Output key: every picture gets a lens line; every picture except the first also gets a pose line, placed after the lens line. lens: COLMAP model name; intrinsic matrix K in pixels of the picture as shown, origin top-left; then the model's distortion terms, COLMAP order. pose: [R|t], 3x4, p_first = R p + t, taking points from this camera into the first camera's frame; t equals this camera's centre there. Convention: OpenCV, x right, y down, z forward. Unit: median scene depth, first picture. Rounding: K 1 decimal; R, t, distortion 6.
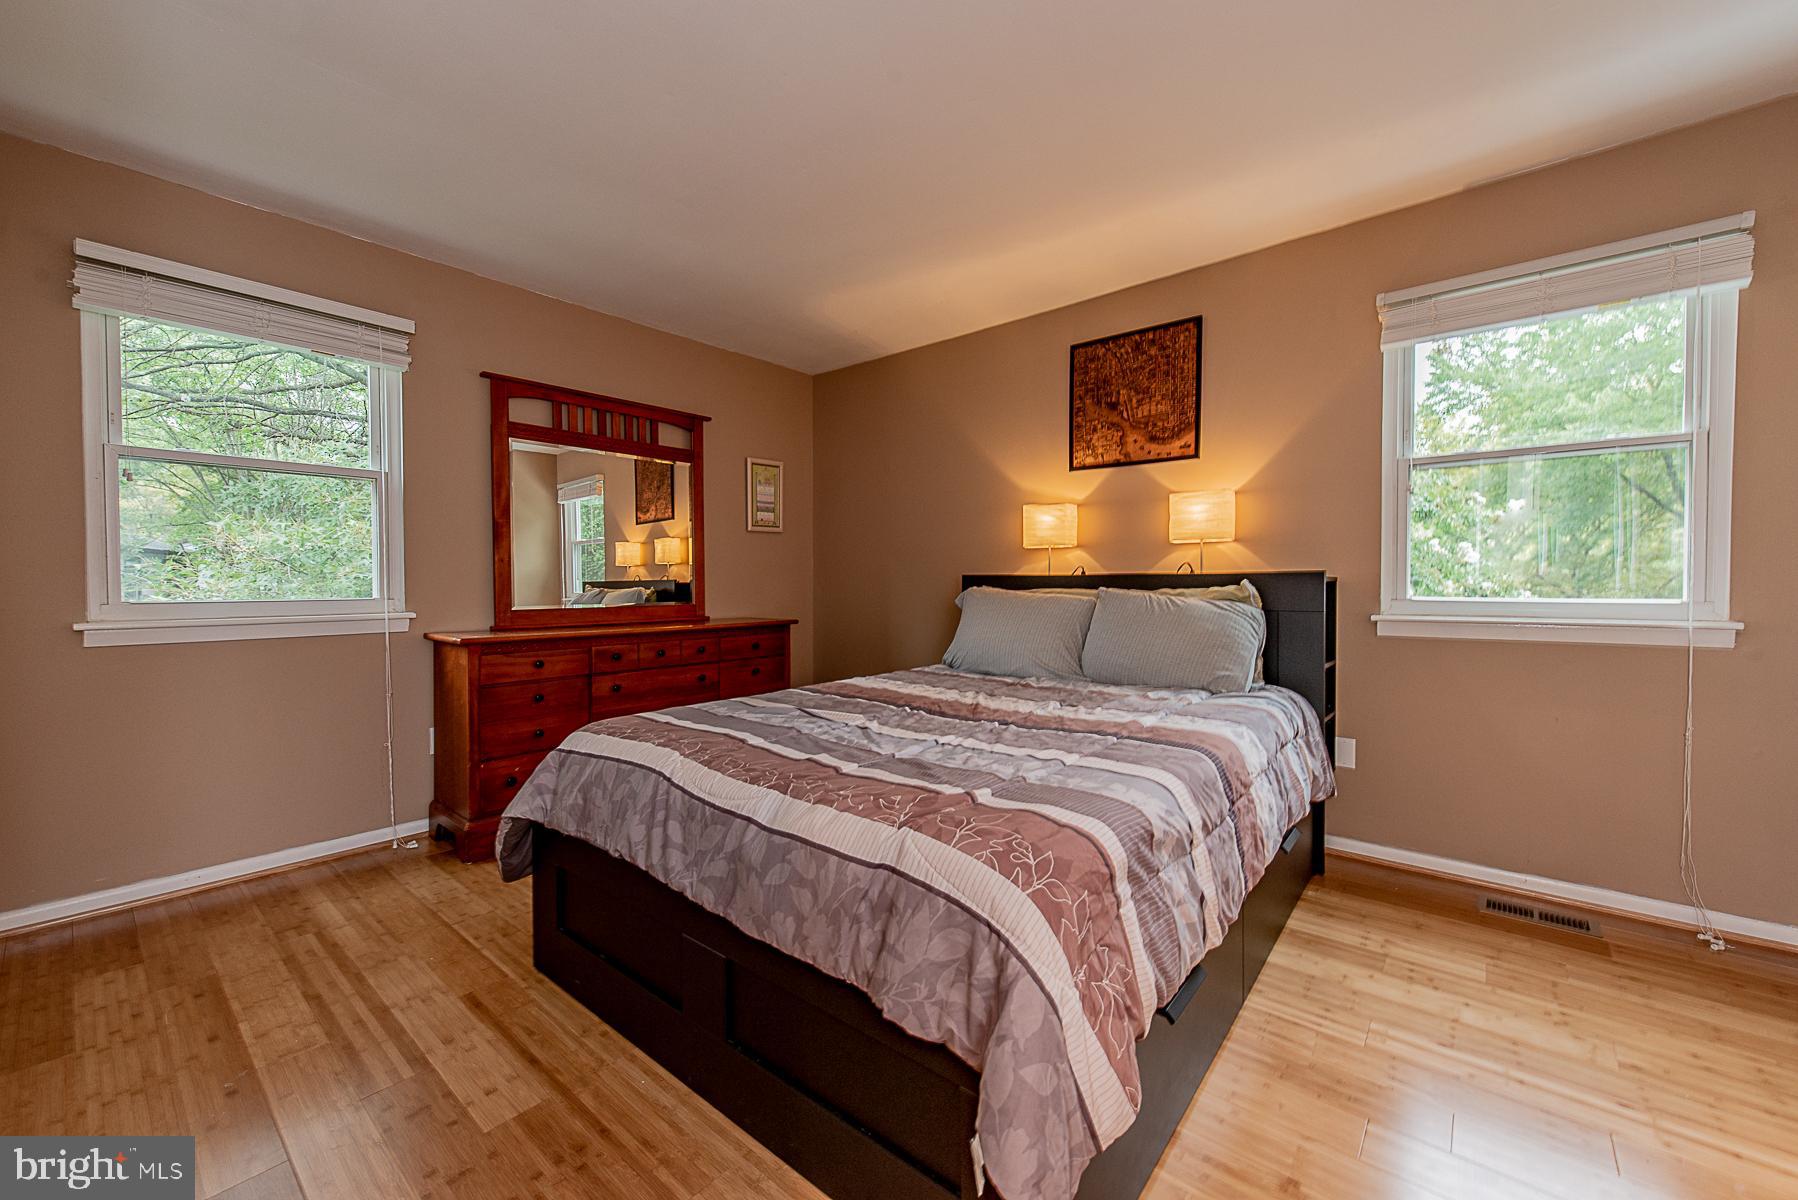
lens RADIAL K [[700.6, 0, 904.5], [0, 700.6, 589.9], [0, 0, 1]] dist [0.003852, 0.000058]
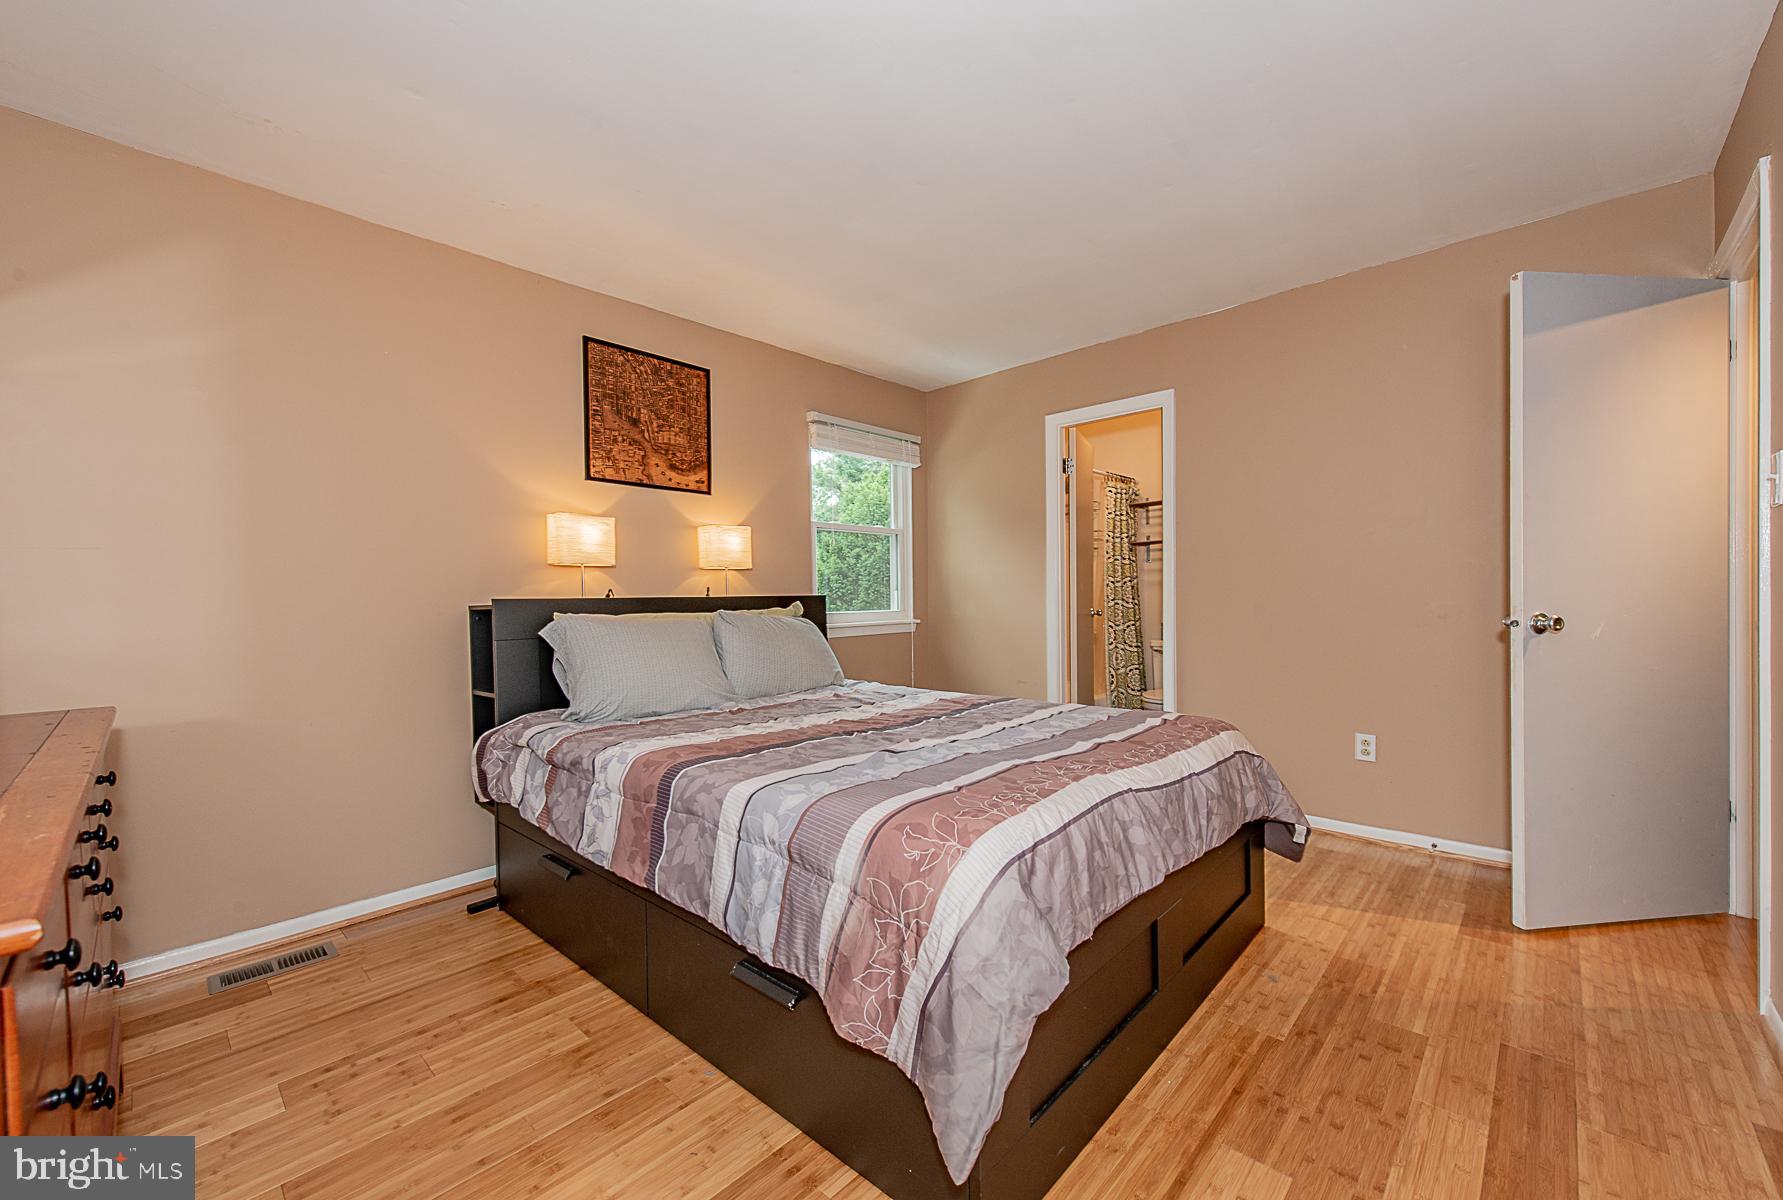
lens RADIAL K [[694.8, 0, 898.1], [0, 694.8, 610.3], [0, 0, 1]] dist [0.003852, 0.000058]
pose [[0.064621, -0.012030, 0.997837, -0.662765], [0.027572, 0.999567, 0.010265, -0.005708], [-0.997529, 0.026849, 0.064924, 0.616873]]
